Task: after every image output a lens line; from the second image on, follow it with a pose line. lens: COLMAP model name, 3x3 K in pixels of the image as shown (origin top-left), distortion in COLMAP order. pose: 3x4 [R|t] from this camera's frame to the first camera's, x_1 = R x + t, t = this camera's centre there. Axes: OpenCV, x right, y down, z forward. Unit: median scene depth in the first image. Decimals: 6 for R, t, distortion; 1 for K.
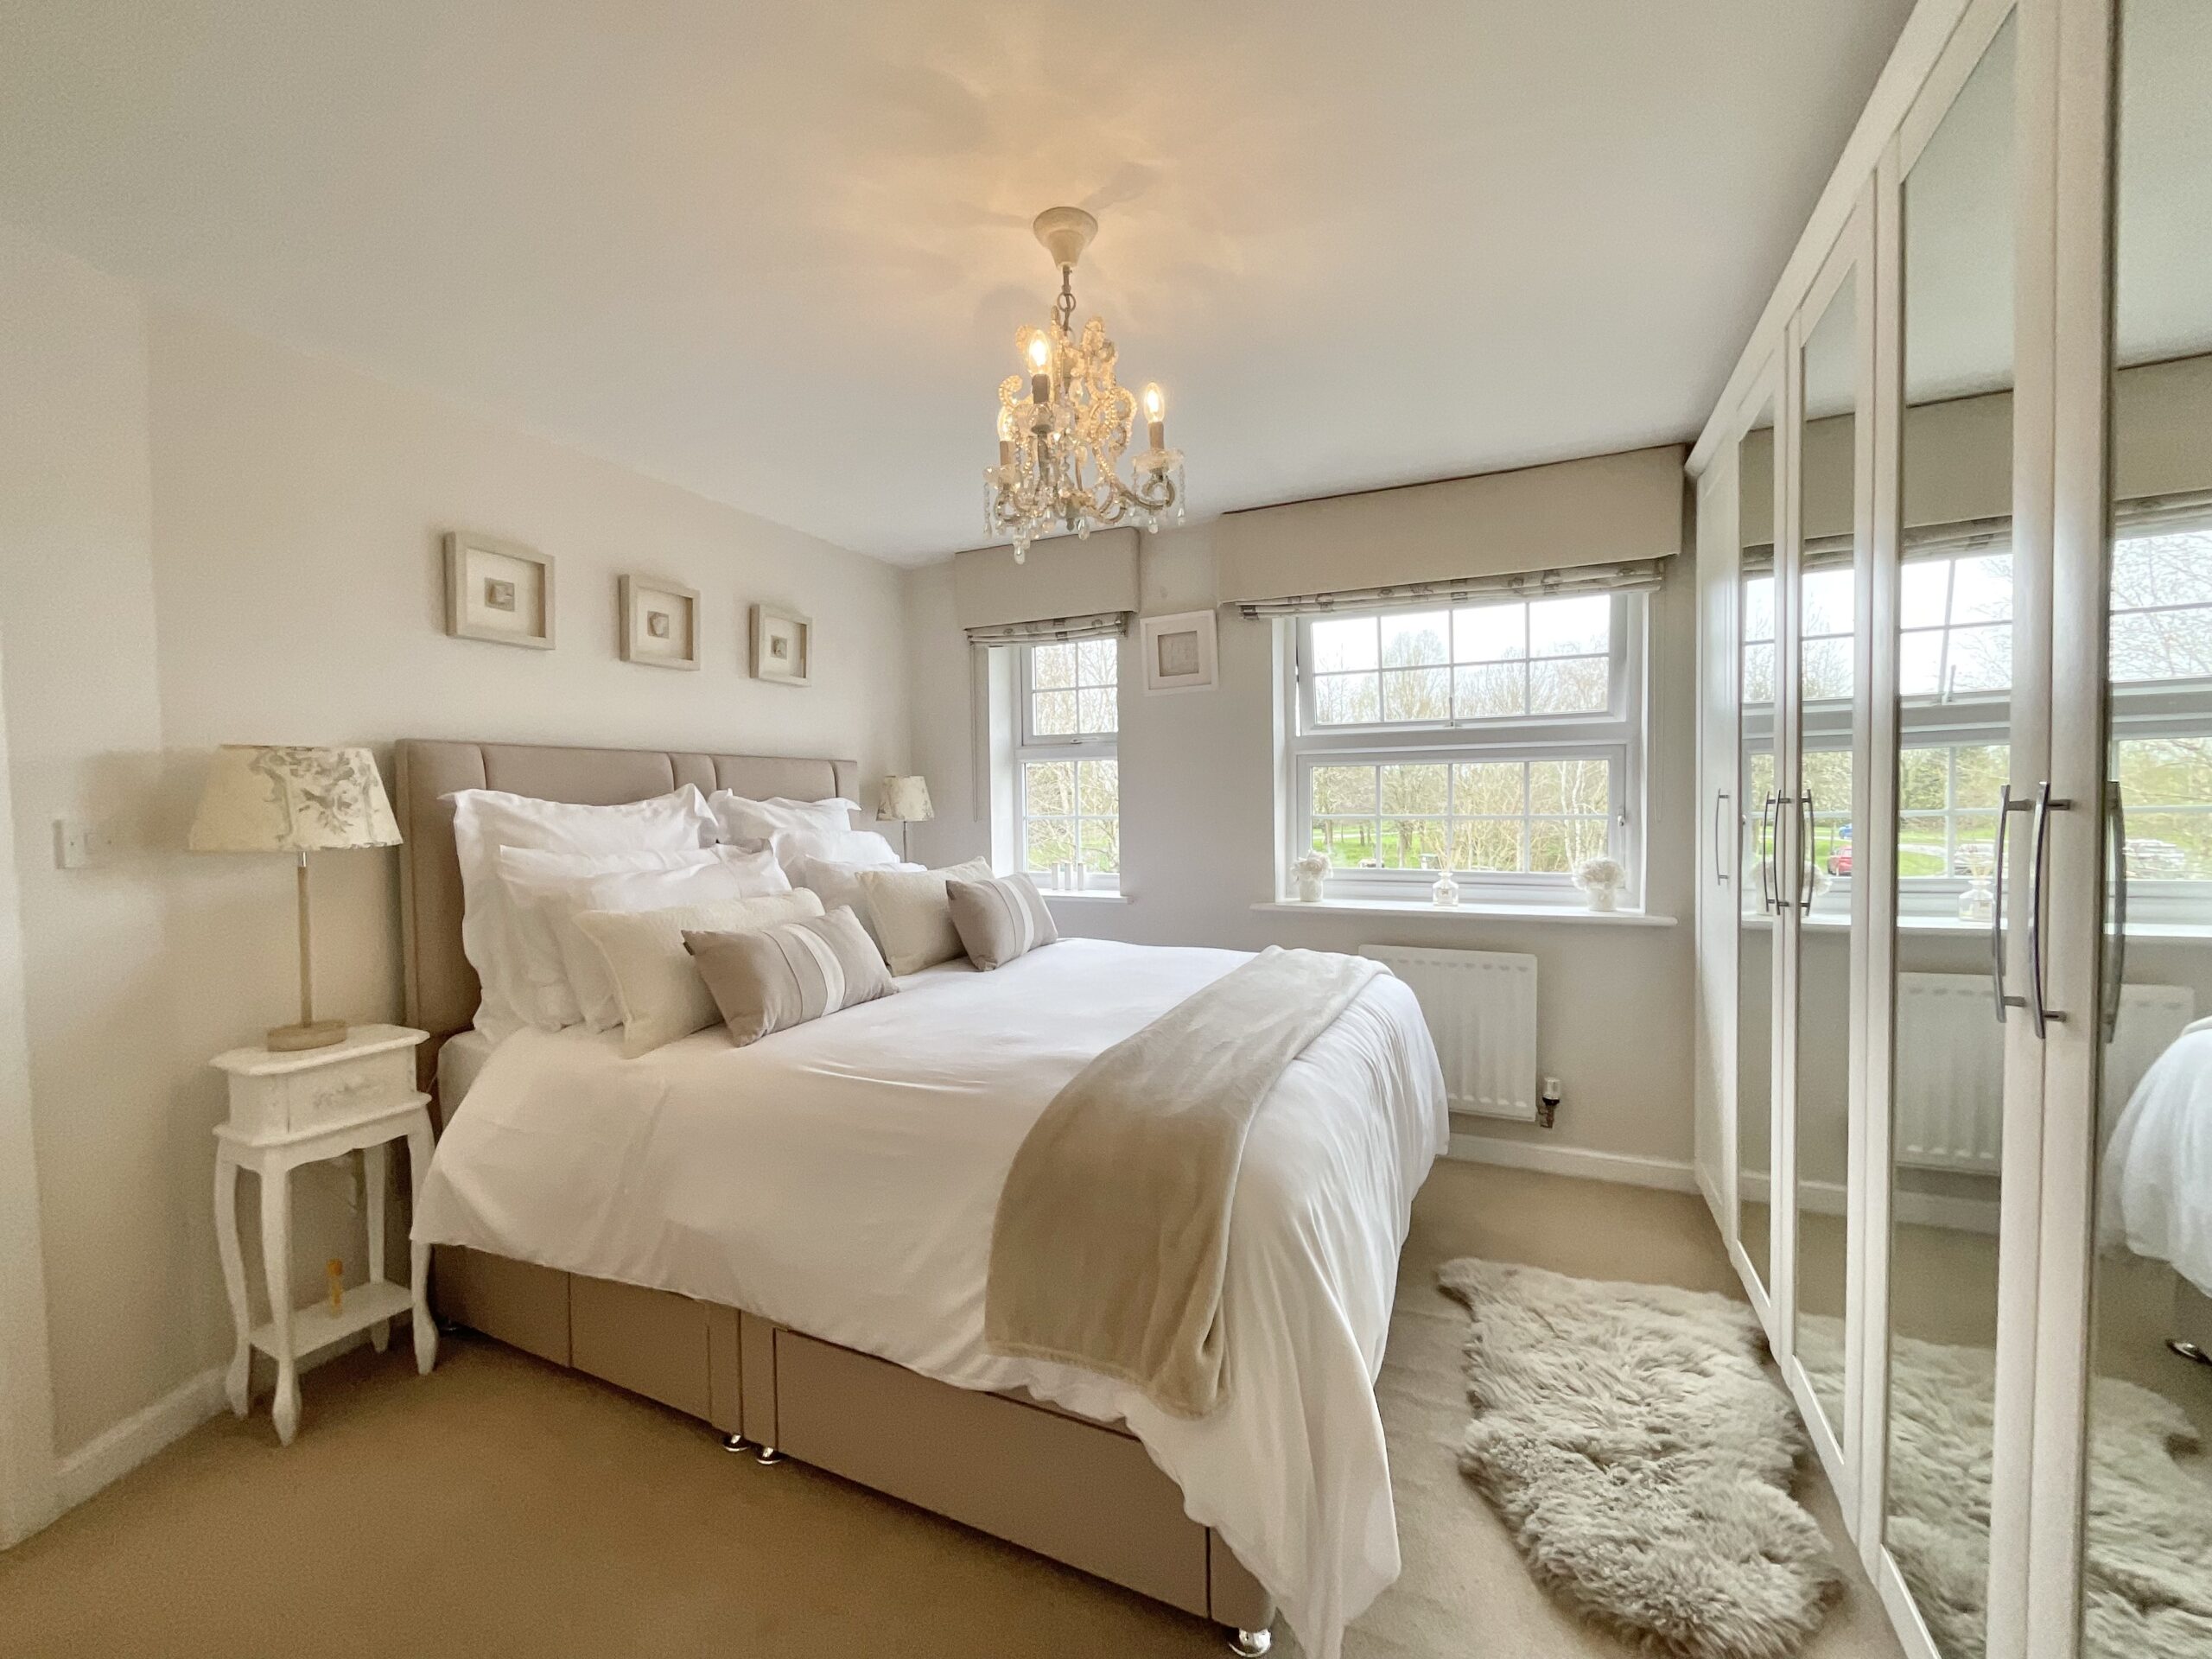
lens RADIAL K [[903.6, 0, 1107.4], [0, 903.6, 832.1], [0, 0, 1]] dist [-0.001990, -0.000484]
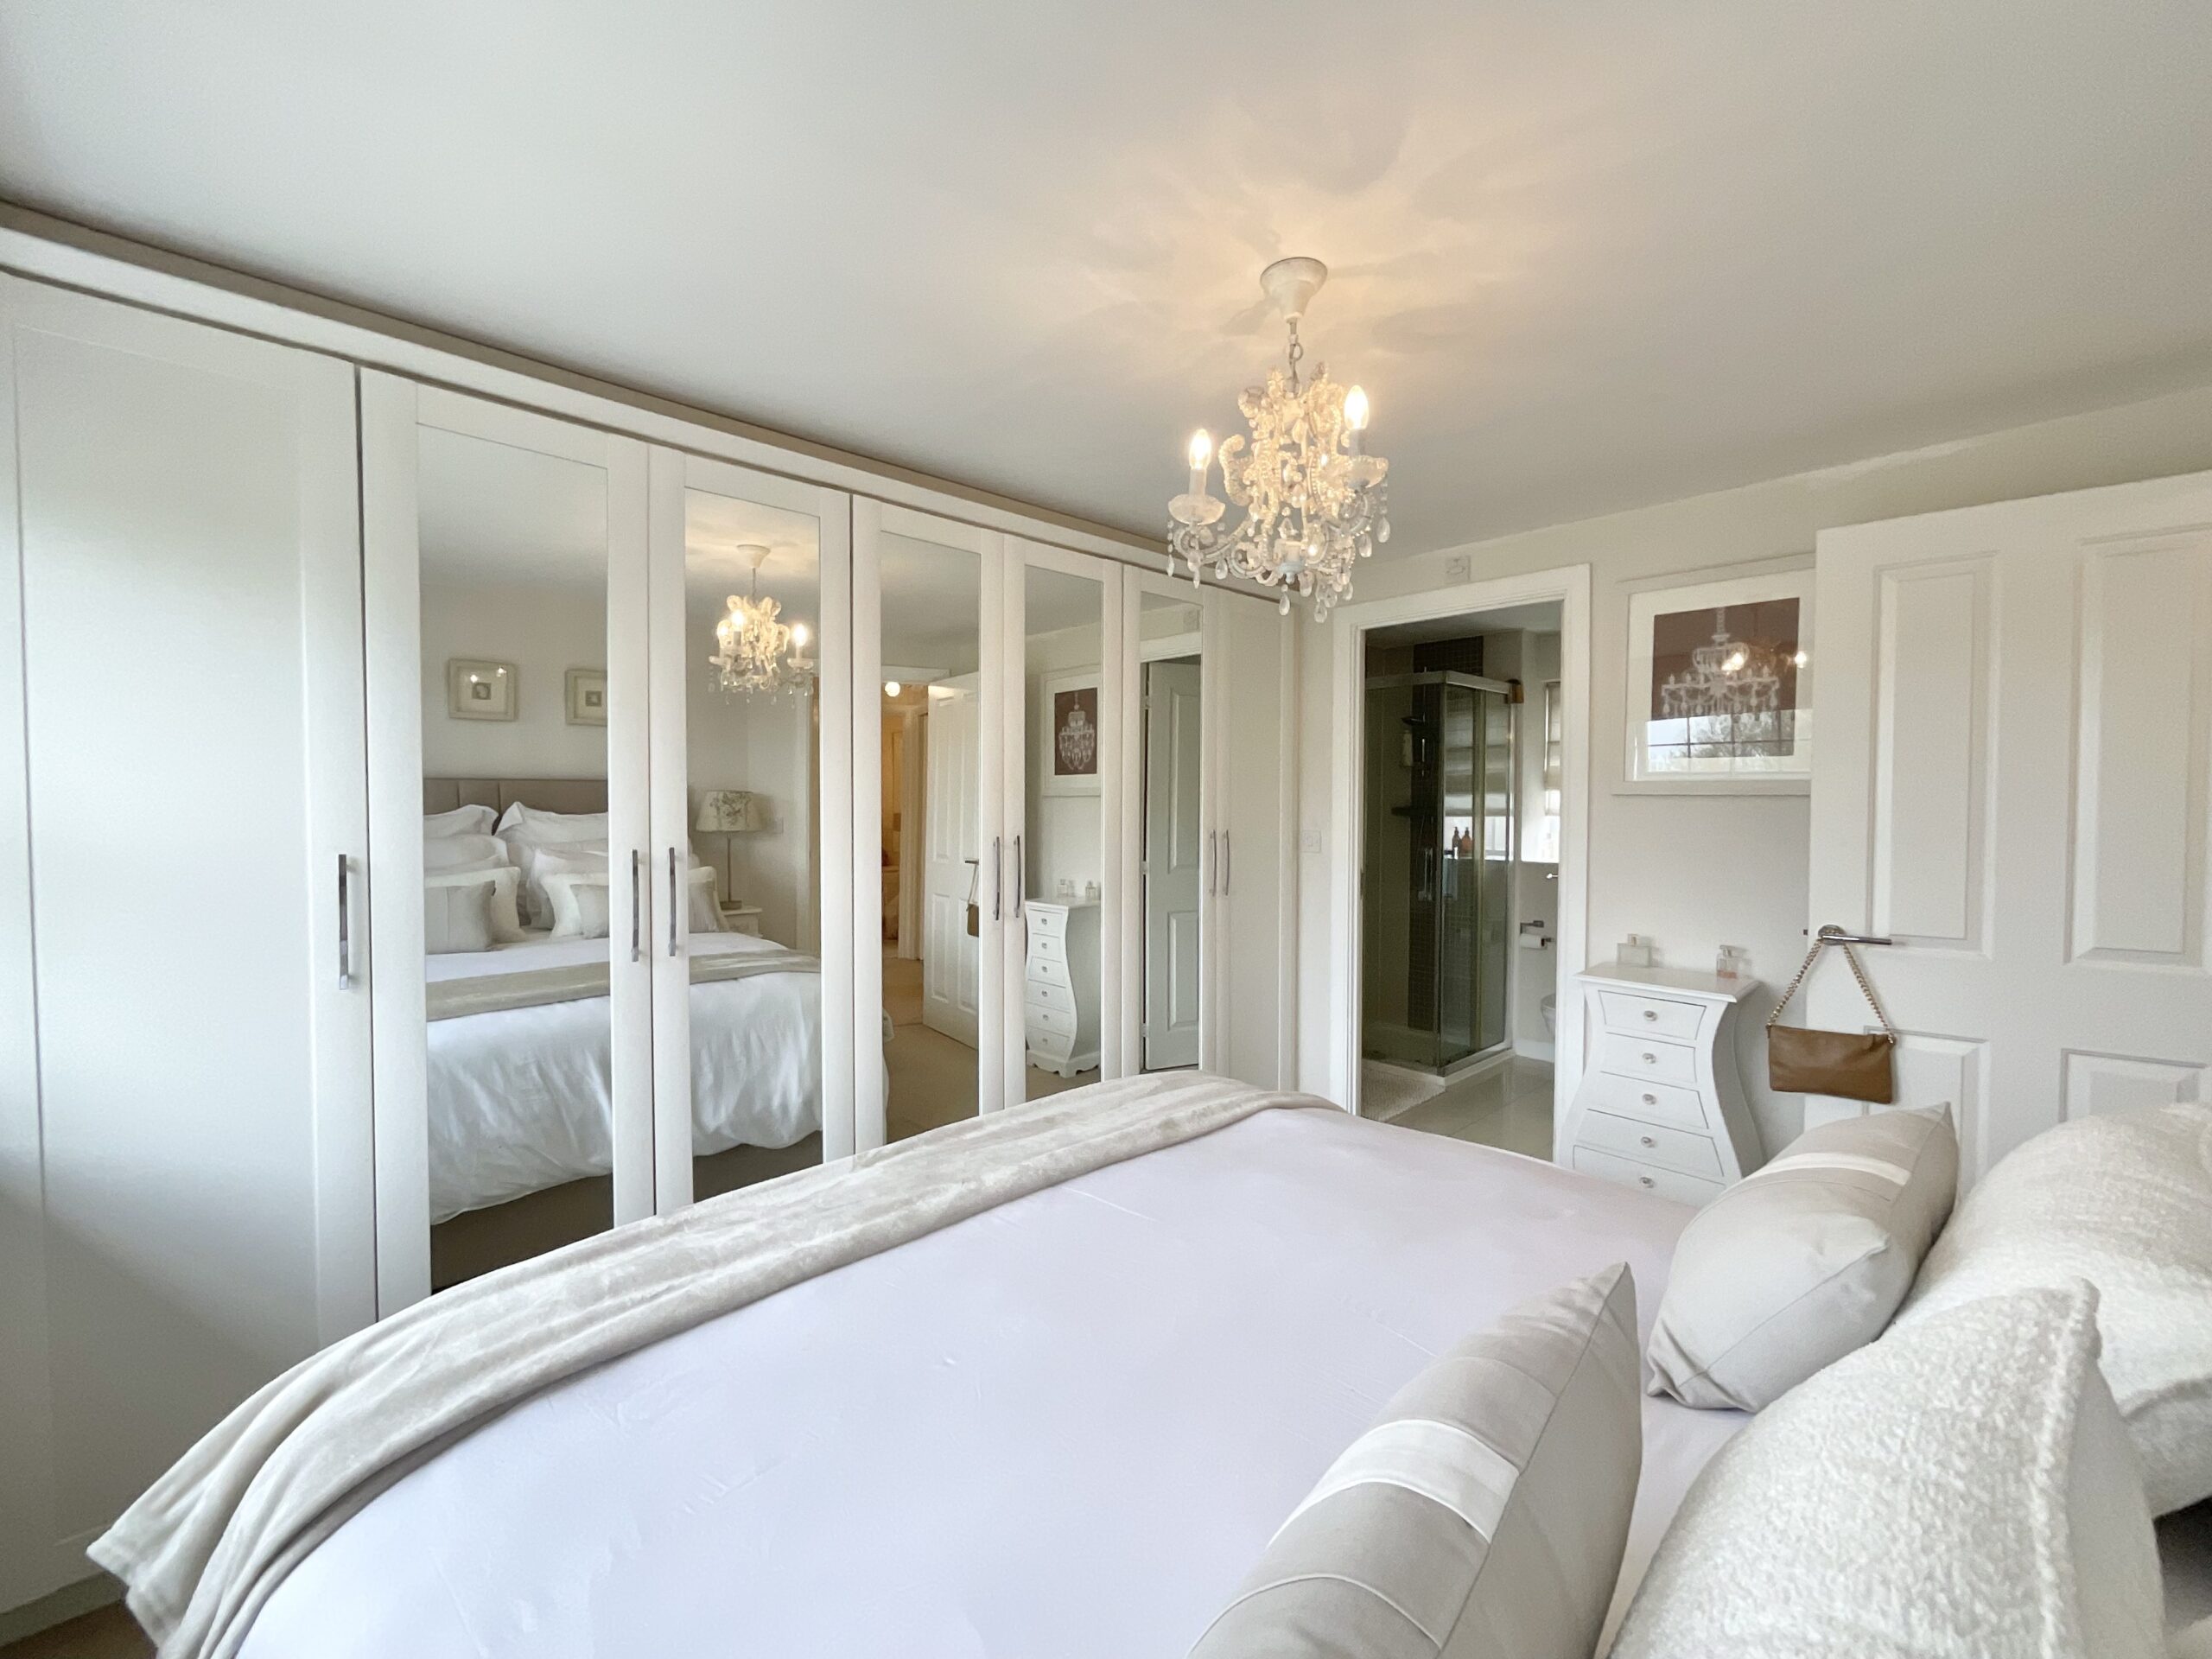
lens RADIAL K [[898.7, 0, 1110.0], [0, 898.7, 829.8], [0, 0, 1]] dist [-0.002723, -0.000326]
pose [[-0.939688, 0.001749, 0.342028, -0.146019], [0.025675, 0.997526, 0.065439, -0.102425], [-0.341067, 0.070274, -0.937409, 1.479331]]
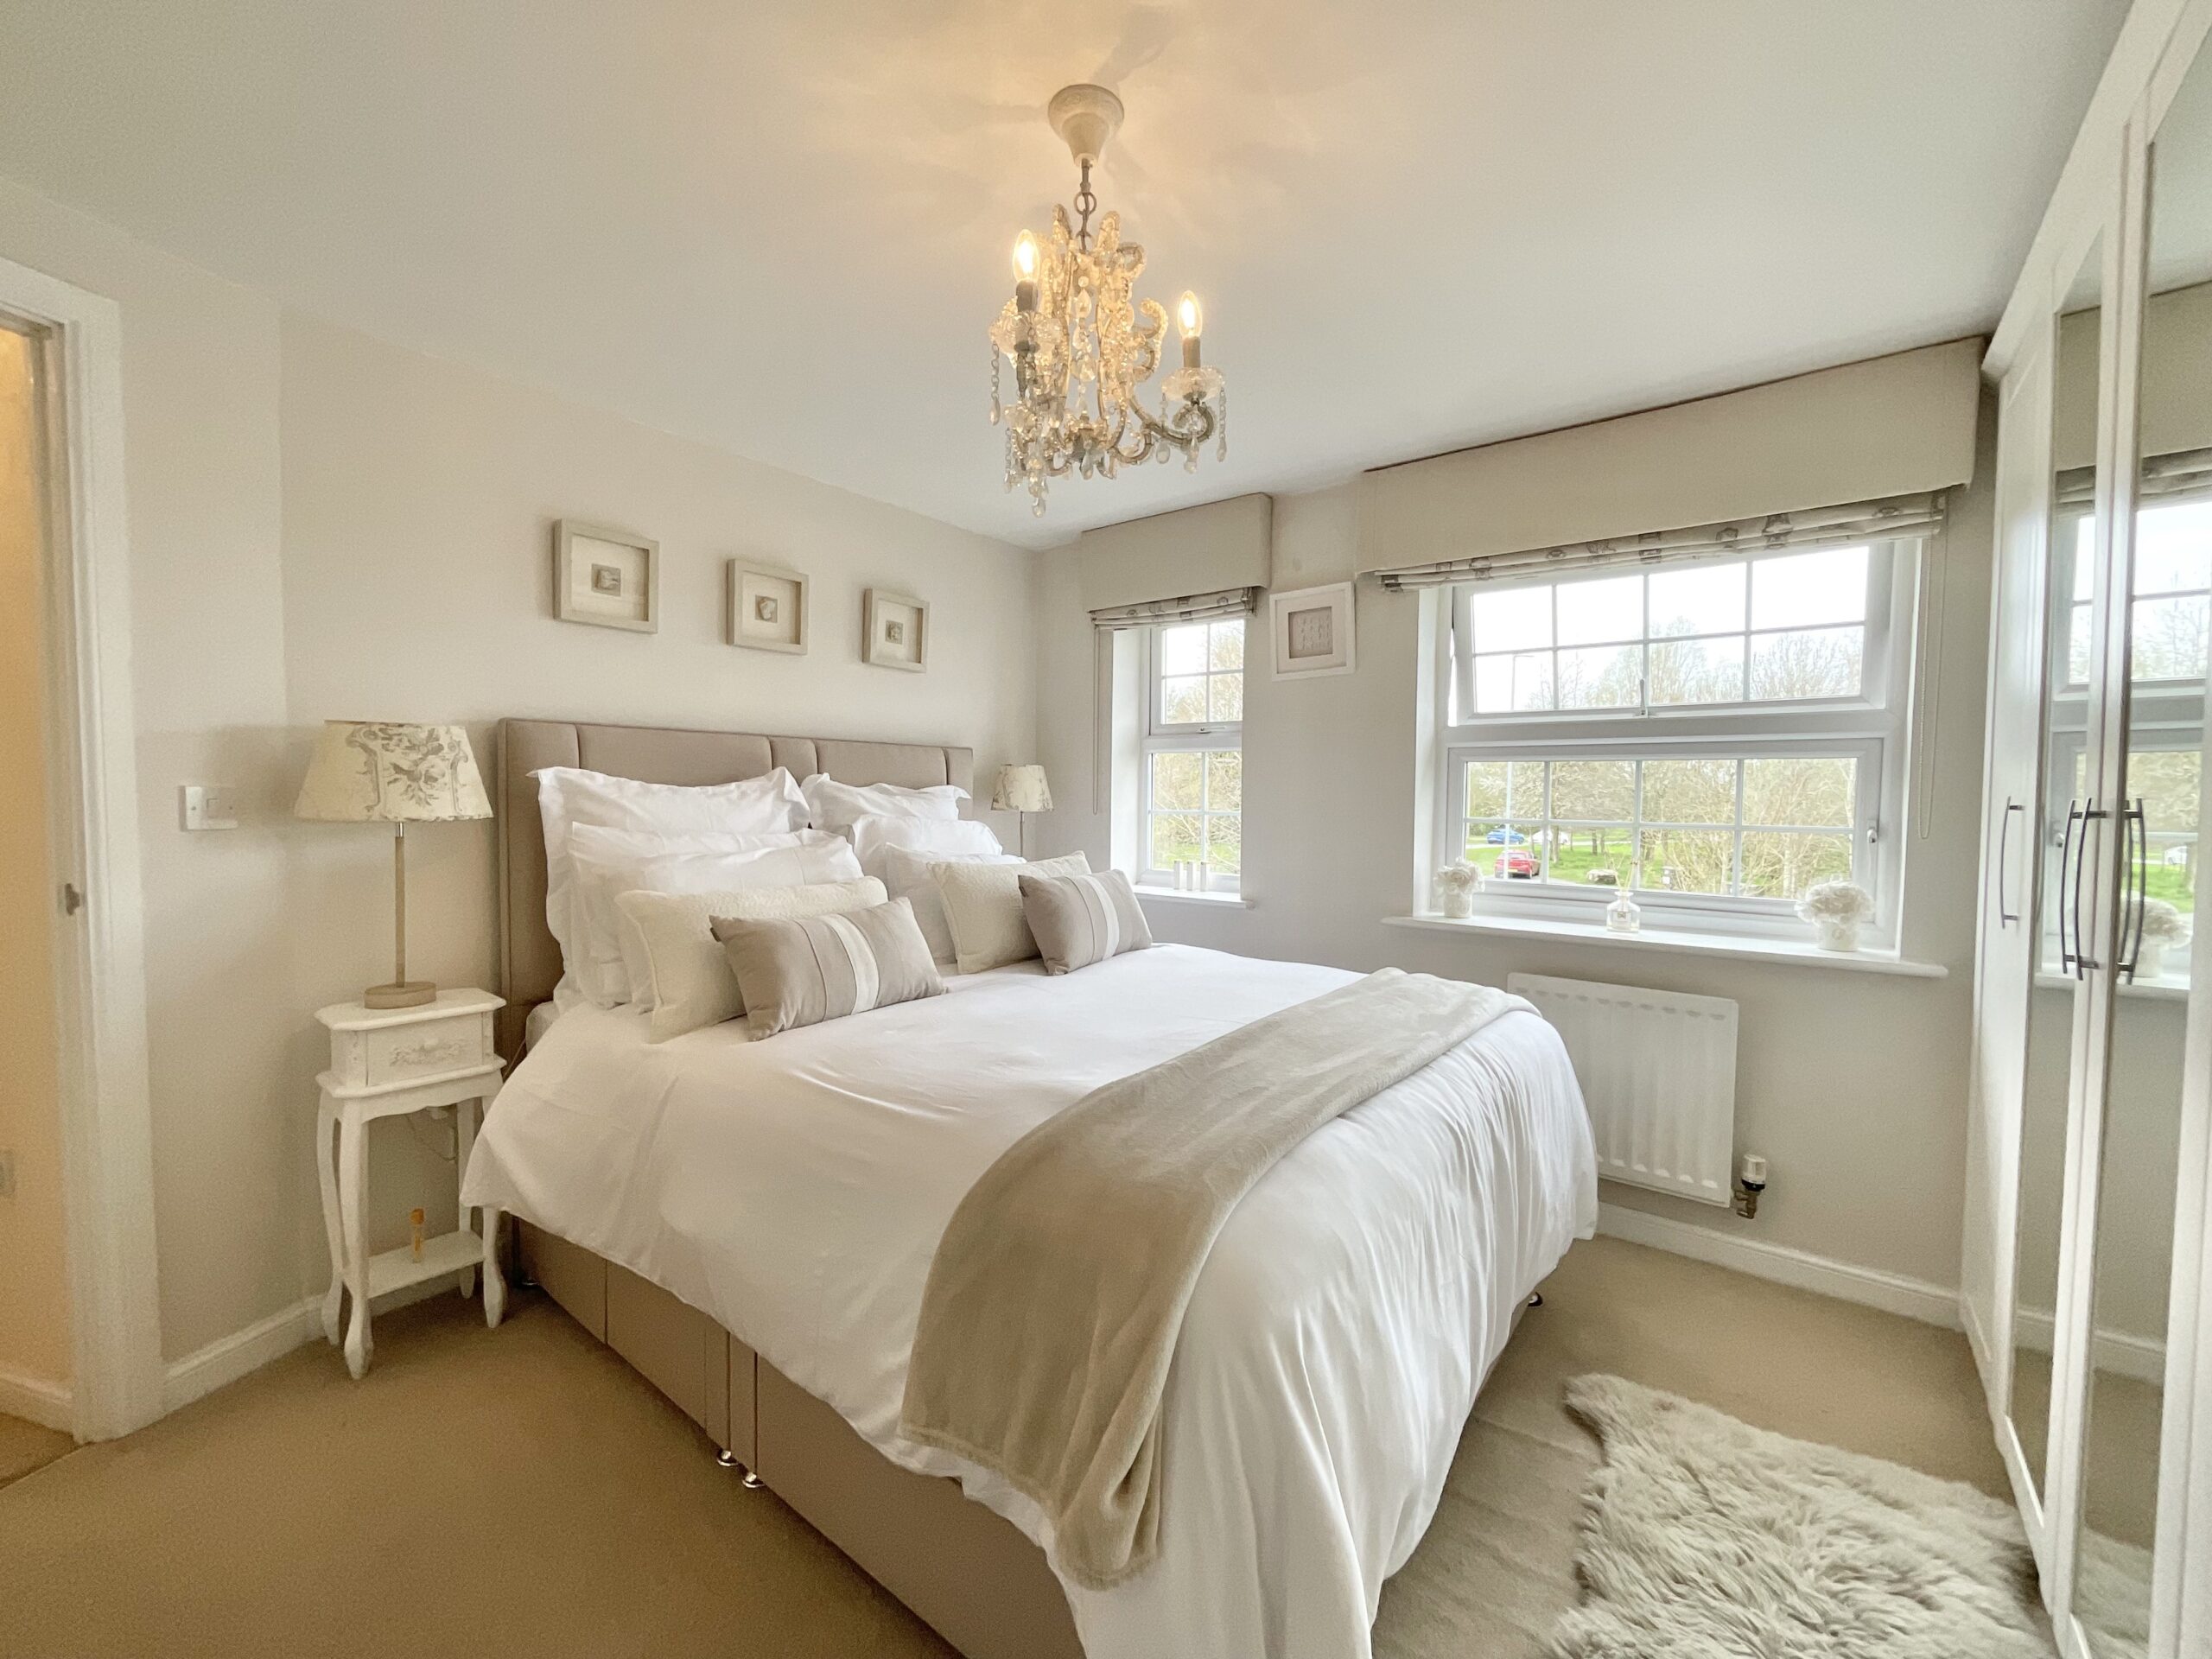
lens RADIAL K [[902.7, 0, 1107.4], [0, 902.7, 832.0], [0, 0, 1]] dist [-0.000815, -0.000085]
pose [[0.974617, 0.033333, -0.221382, 0.135003], [-0.032180, 0.999443, 0.008810, -0.002594], [0.221553, -0.001463, 0.975147, 0.130027]]
